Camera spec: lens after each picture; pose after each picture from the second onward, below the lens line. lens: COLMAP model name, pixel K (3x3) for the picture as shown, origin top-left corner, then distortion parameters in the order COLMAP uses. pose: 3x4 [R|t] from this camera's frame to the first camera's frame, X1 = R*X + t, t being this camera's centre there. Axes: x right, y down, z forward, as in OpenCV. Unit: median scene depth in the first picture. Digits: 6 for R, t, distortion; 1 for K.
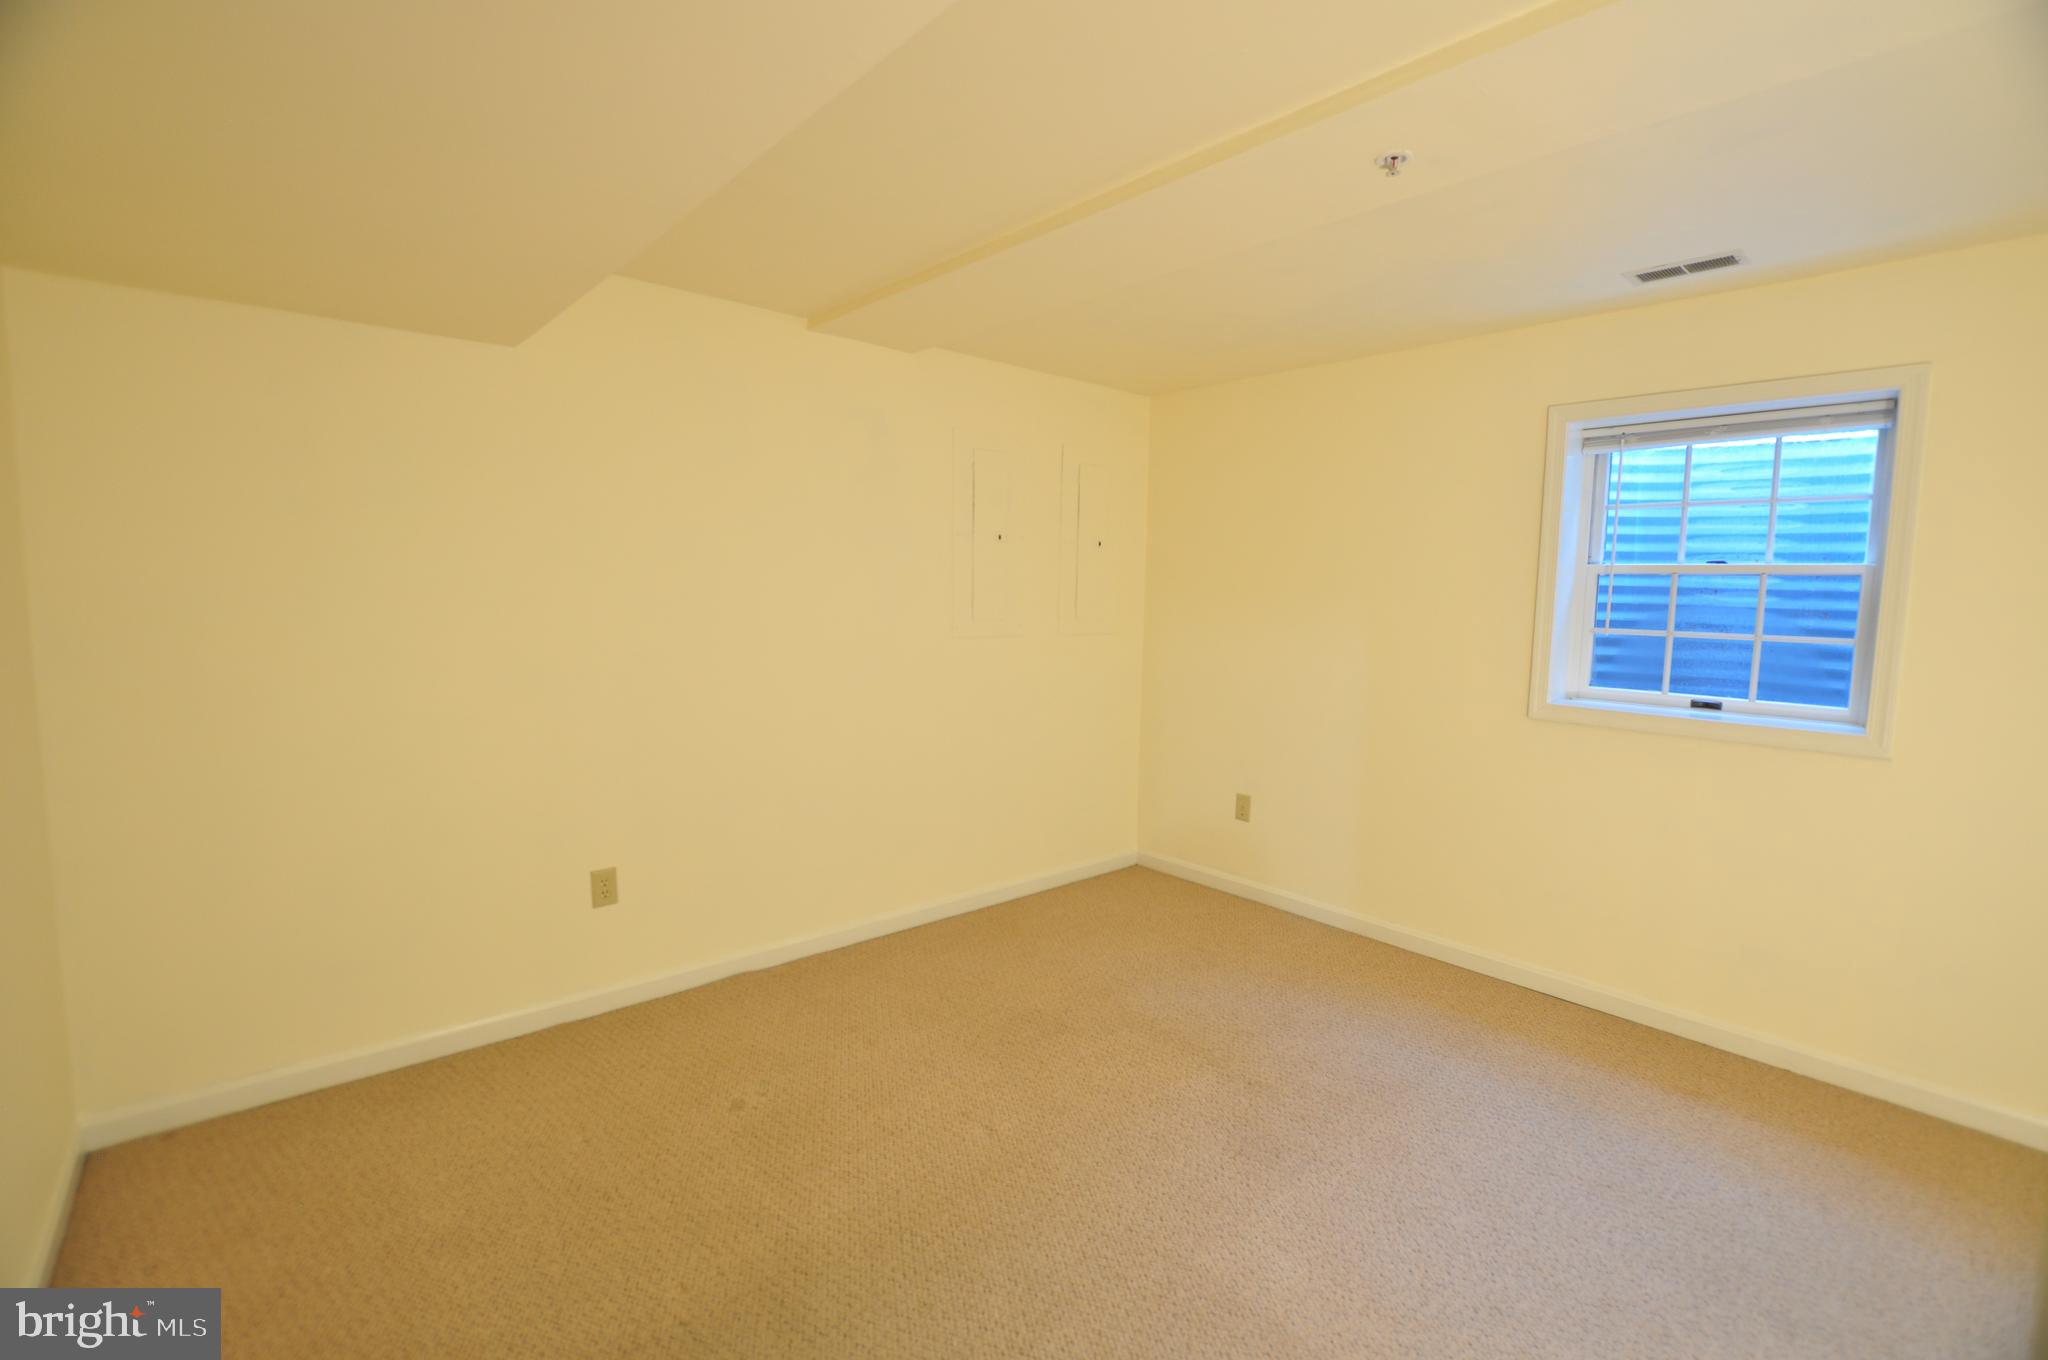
lens RADIAL K [[905.3, 0, 1018.1], [0, 905.3, 680.9], [0, 0, 1]] dist [-0.027277, 0.002987]
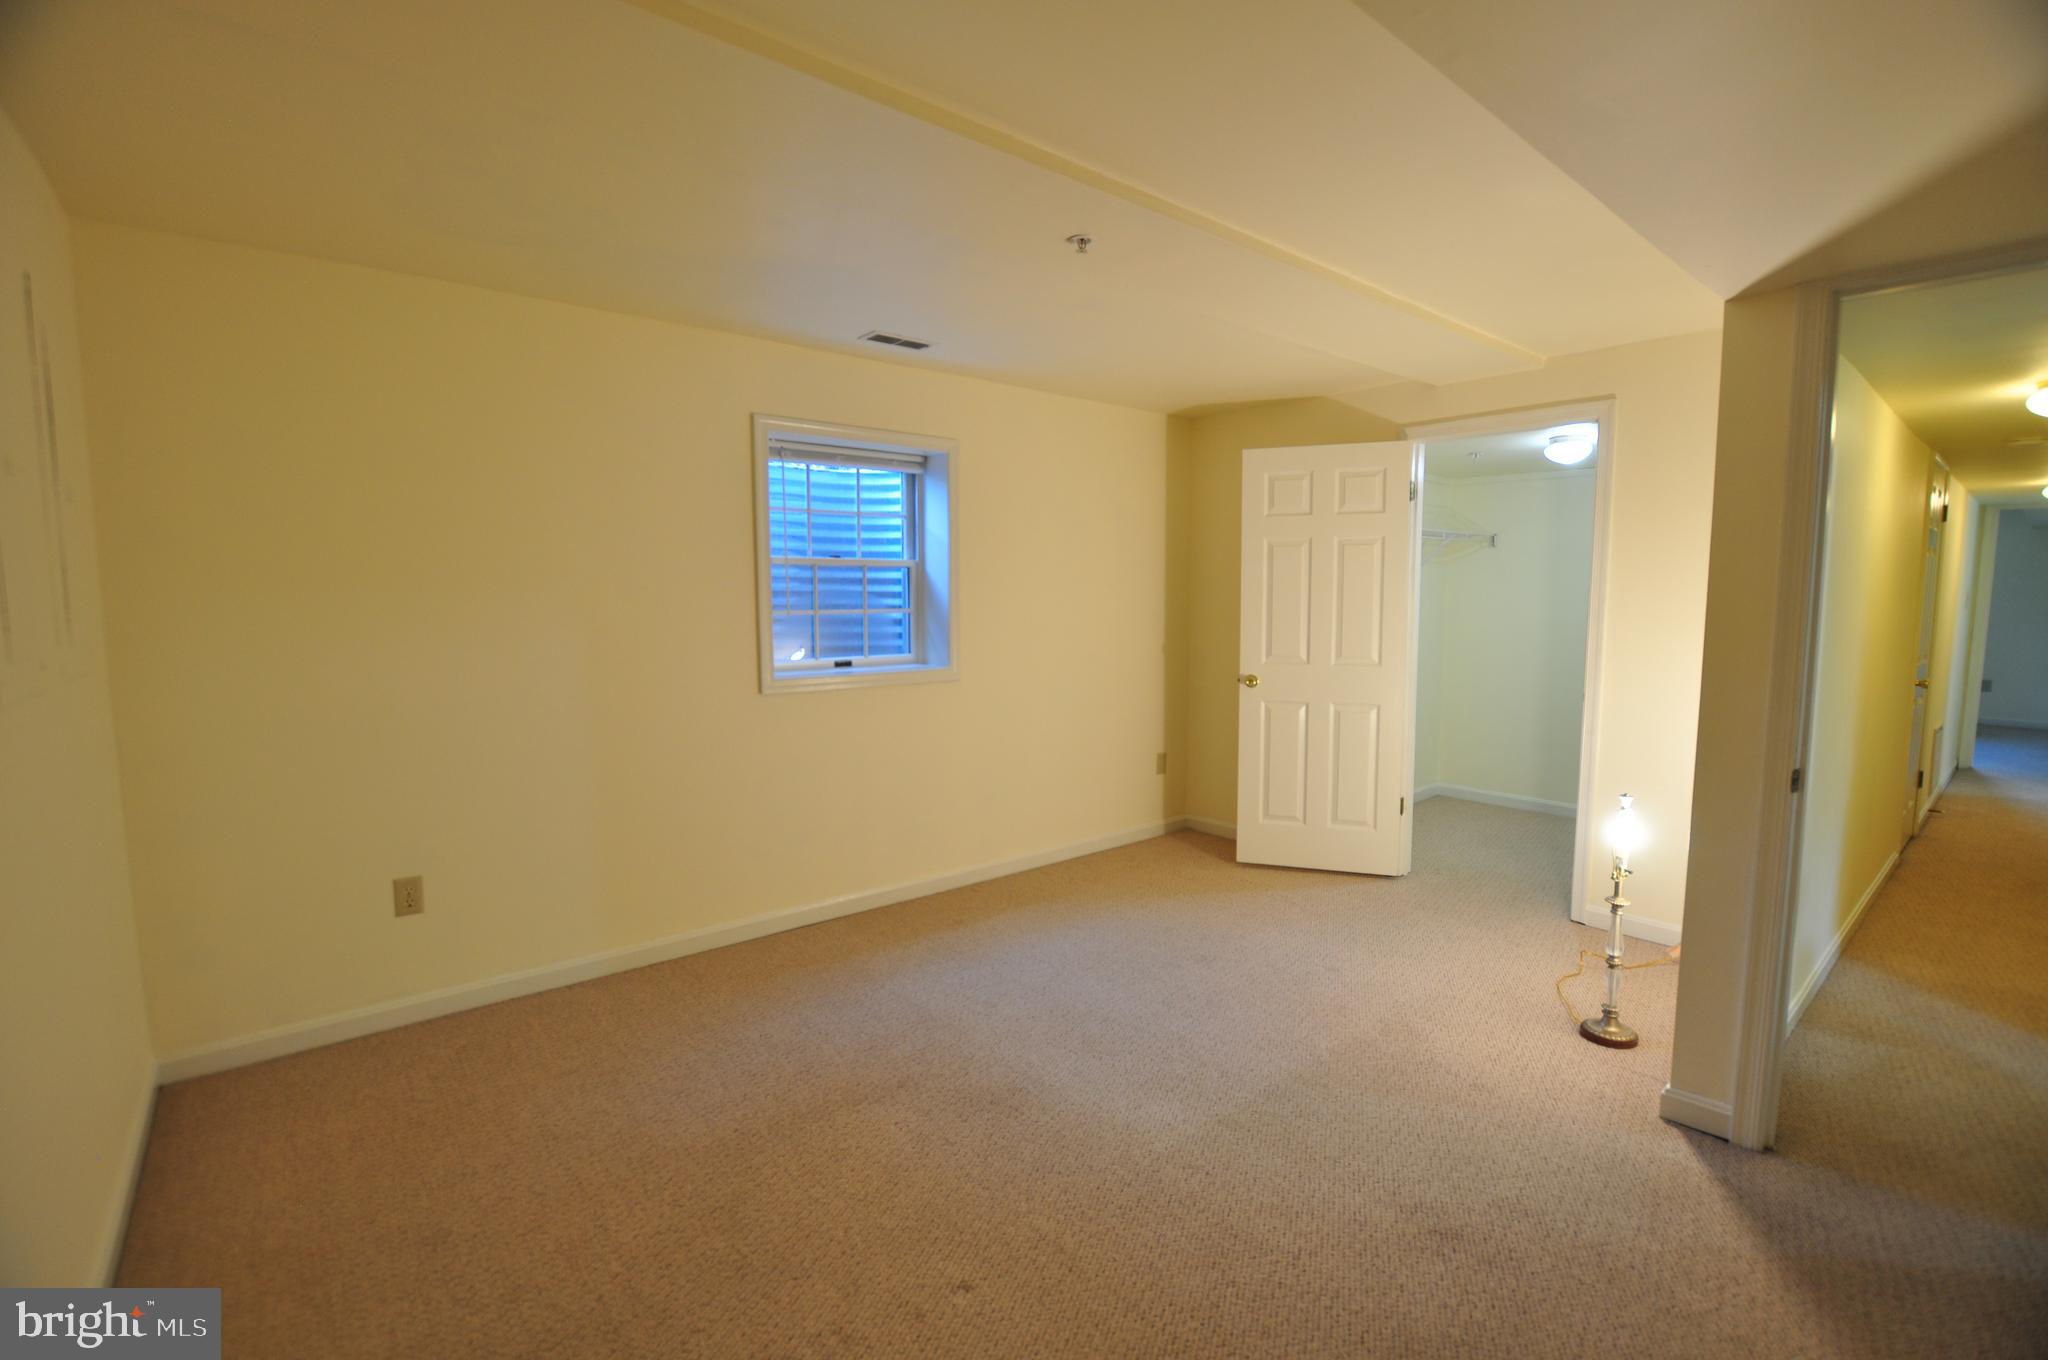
lens RADIAL K [[905.3, 0, 1026.1], [0, 905.3, 679.8], [0, 0, 1]] dist [-0.027277, 0.002987]
pose [[0.024359, -0.115004, 0.993066, -0.565774], [0.108337, 0.987815, 0.111738, -0.070973], [-0.993816, 0.104864, 0.036522, 0.675908]]
